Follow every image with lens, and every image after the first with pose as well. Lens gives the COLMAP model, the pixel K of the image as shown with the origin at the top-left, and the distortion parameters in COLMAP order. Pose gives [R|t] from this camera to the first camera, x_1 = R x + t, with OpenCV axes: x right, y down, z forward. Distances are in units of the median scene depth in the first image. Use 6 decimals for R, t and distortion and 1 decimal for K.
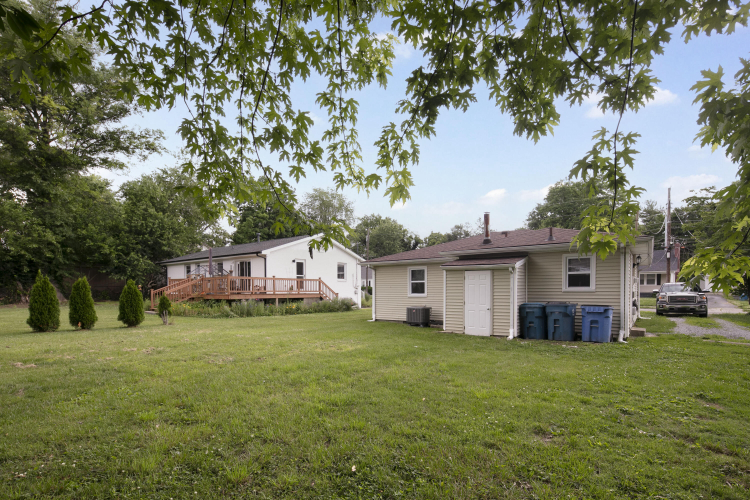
lens RADIAL K [[376.8, 0, 342.2], [0, 376.8, 293.1], [0, 0, 1]] dist [0.000457, 0.000019]
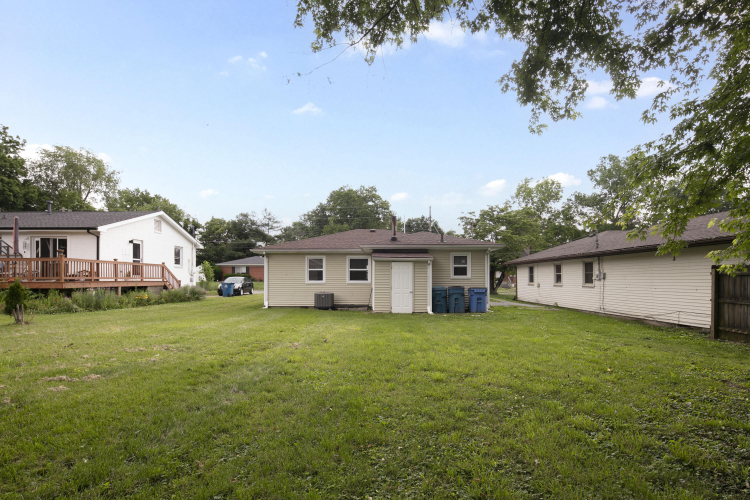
lens RADIAL K [[383.5, 0, 358.7], [0, 383.5, 274.4], [0, 0, 1]] dist [-0.003734, -0.000750]
pose [[0.792760, 0.010013, 0.609451, -0.368689], [0.001048, 0.999841, -0.017790, 0.003275], [-0.609532, 0.014741, 0.792624, 0.041868]]
